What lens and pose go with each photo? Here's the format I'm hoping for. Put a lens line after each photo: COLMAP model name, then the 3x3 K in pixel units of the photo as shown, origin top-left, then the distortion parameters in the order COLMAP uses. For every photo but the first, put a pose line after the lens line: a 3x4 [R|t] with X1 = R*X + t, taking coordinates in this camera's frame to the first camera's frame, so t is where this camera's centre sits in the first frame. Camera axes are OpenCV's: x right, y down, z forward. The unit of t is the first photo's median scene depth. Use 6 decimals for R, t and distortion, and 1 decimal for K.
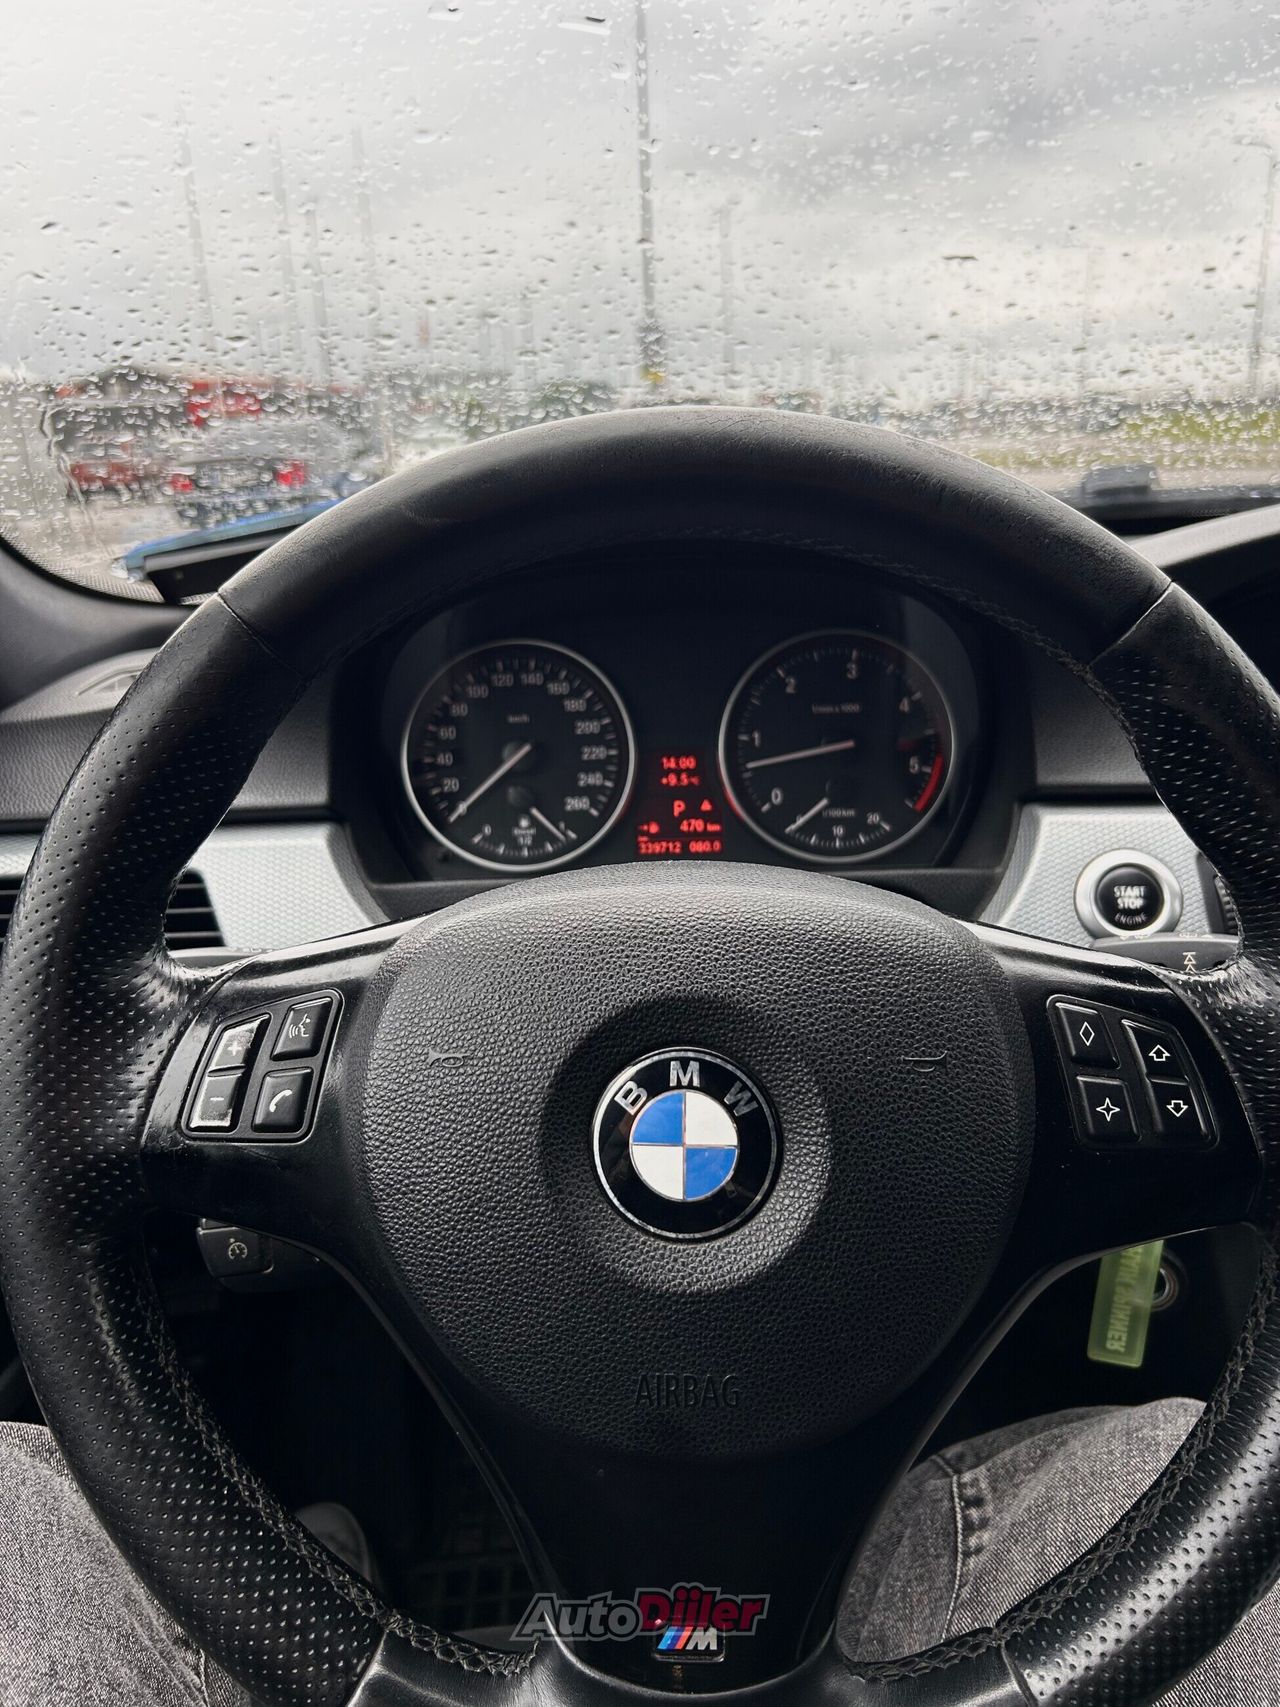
lens RADIAL K [[1329.3, 0, 640.0], [0, 1329.3, 853.5], [0, 0, 1]] dist [0.054852, -0.000626]
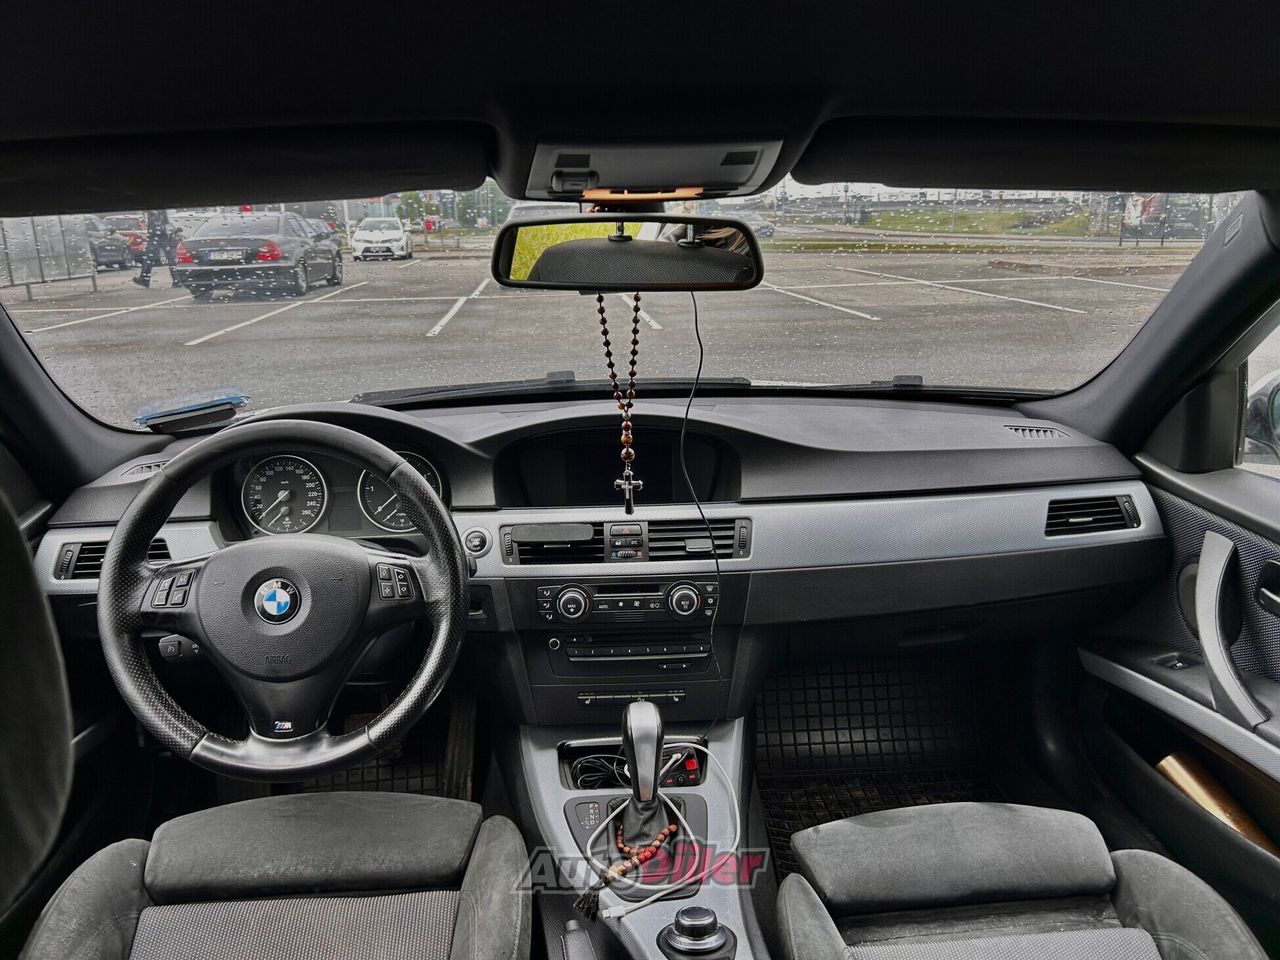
lens RADIAL K [[996.8, 0, 640.0], [0, 996.8, 480.0], [0, 0, 1]] dist [0.054852, -0.000626]
pose [[0.995875, -0.011296, 0.090029, 0.469223], [0.014751, 0.999176, -0.037812, -0.014751], [-0.089528, 0.038984, 0.995221, -1.192279]]
